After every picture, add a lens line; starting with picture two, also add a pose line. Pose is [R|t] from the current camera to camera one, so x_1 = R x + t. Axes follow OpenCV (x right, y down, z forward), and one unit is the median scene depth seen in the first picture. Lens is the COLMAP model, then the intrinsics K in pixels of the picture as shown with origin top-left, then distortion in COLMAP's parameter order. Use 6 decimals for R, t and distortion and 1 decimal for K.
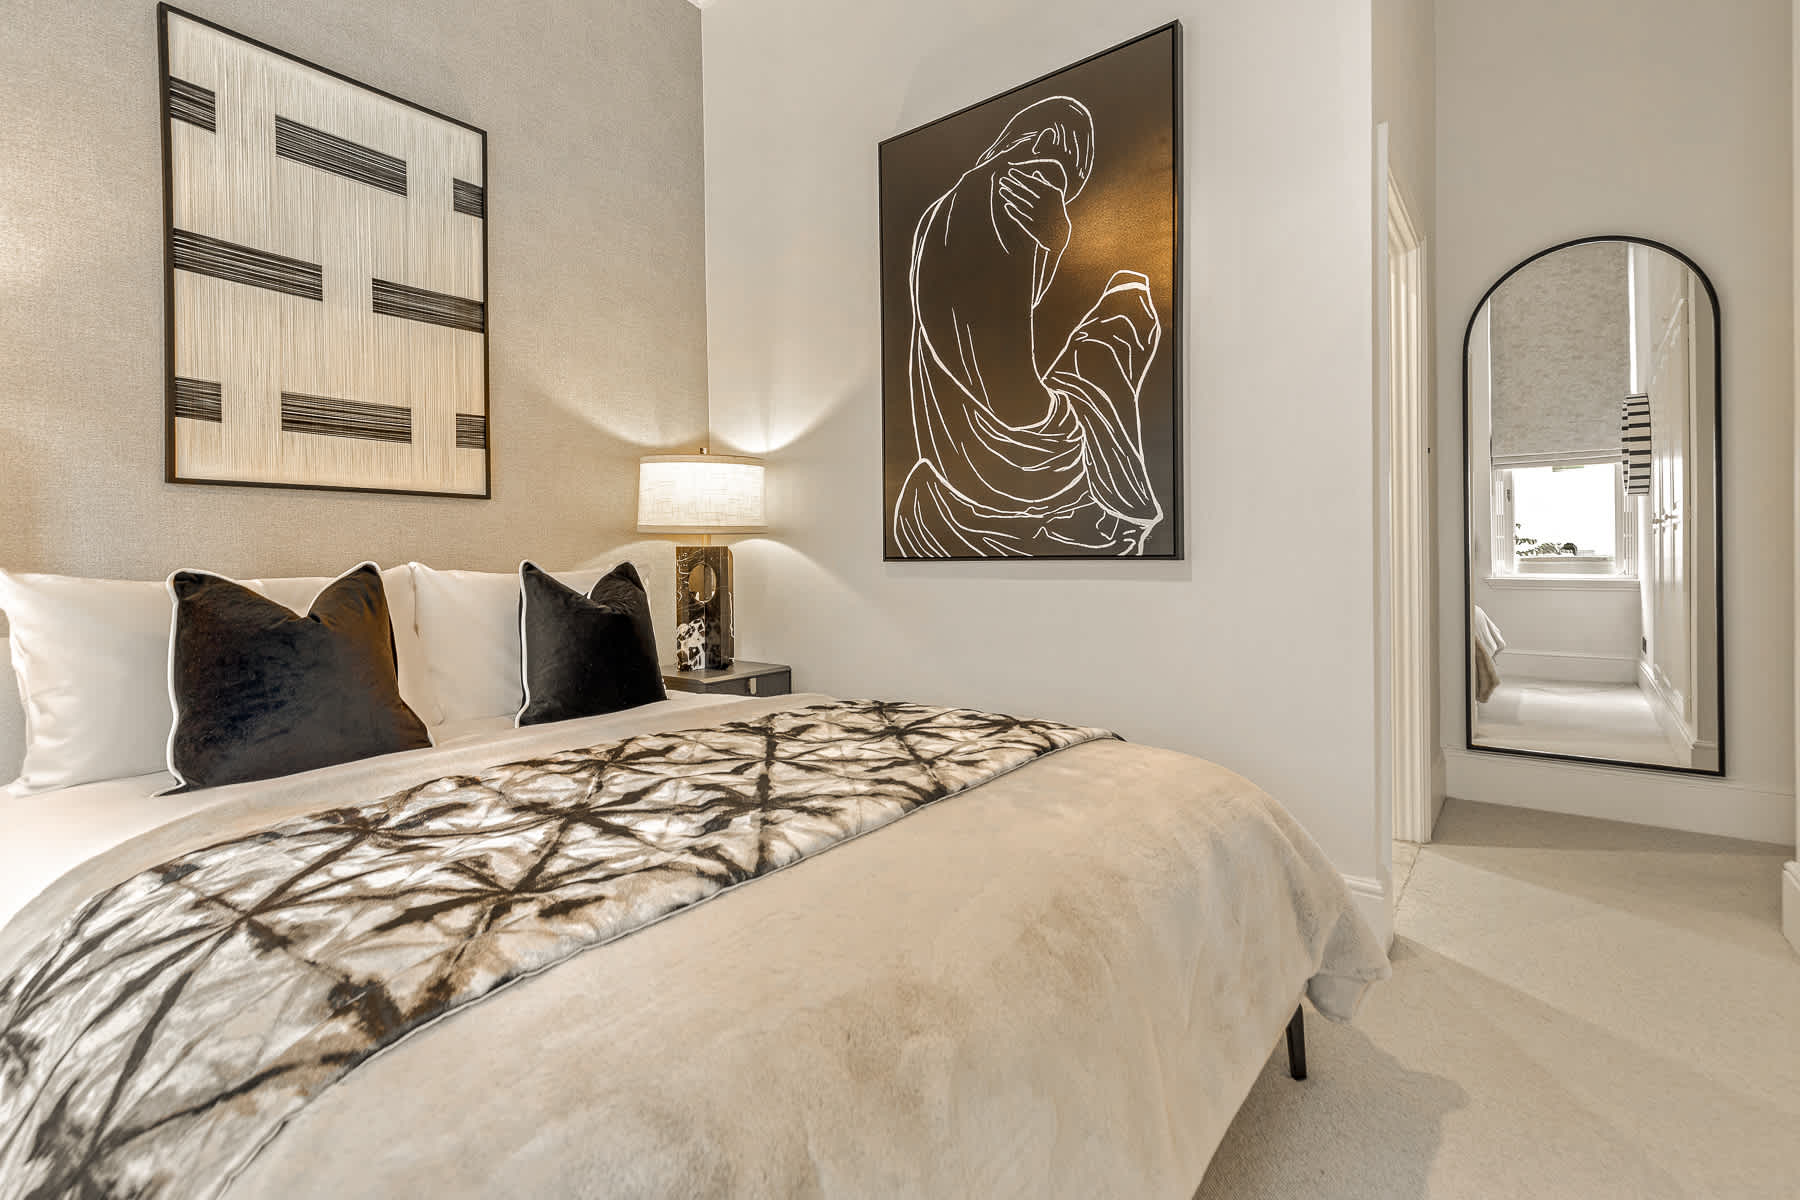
lens RADIAL K [[832.5, 0, 903.5], [0, 832.5, 560.1], [0, 0, 1]] dist [0.018122, -0.000324]
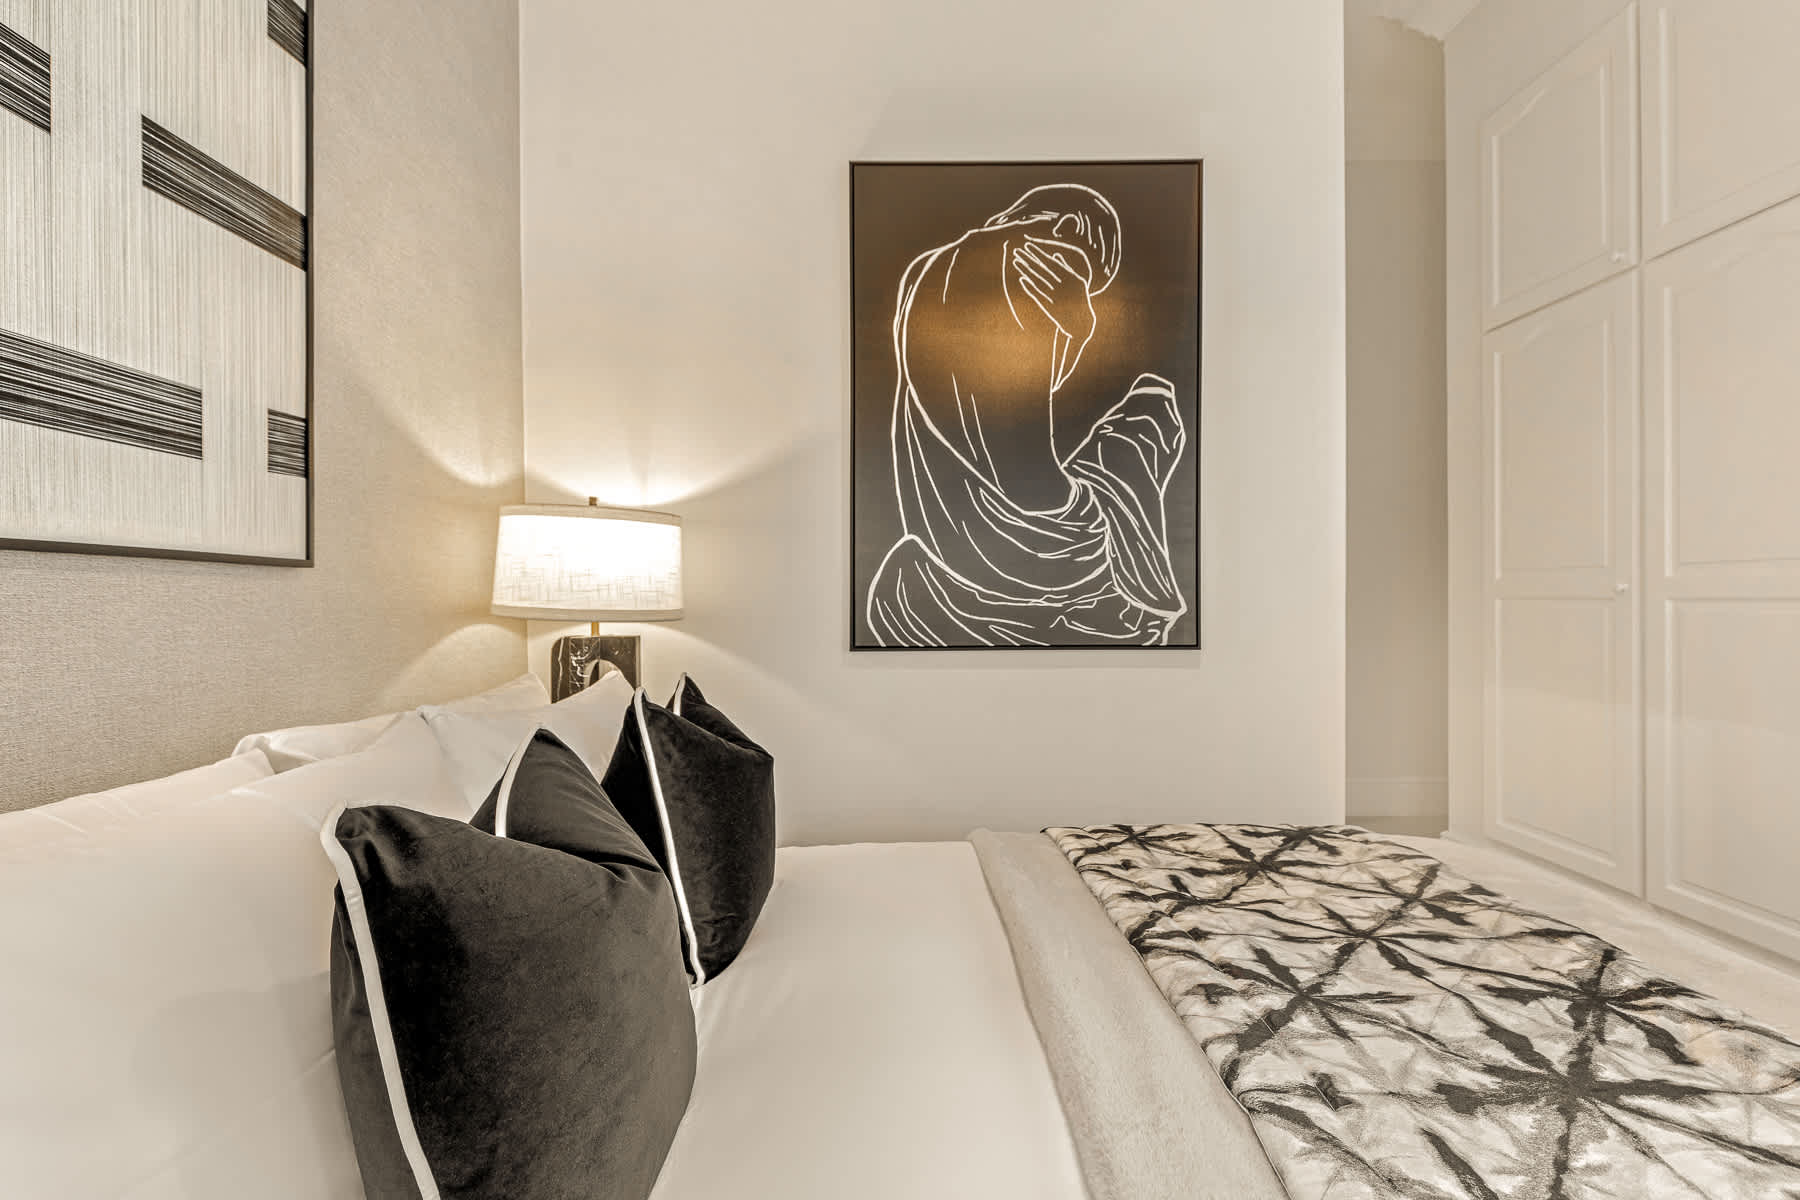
lens RADIAL K [[825.1, 0, 900.0], [0, 825.1, 600.0], [0, 0, 1]] dist [0.008546, -0.000744]
pose [[0.786858, 0.004223, 0.617120, -0.583786], [-0.000152, 0.999978, -0.006650, -0.052108], [-0.617135, 0.005139, 0.786841, 0.352679]]
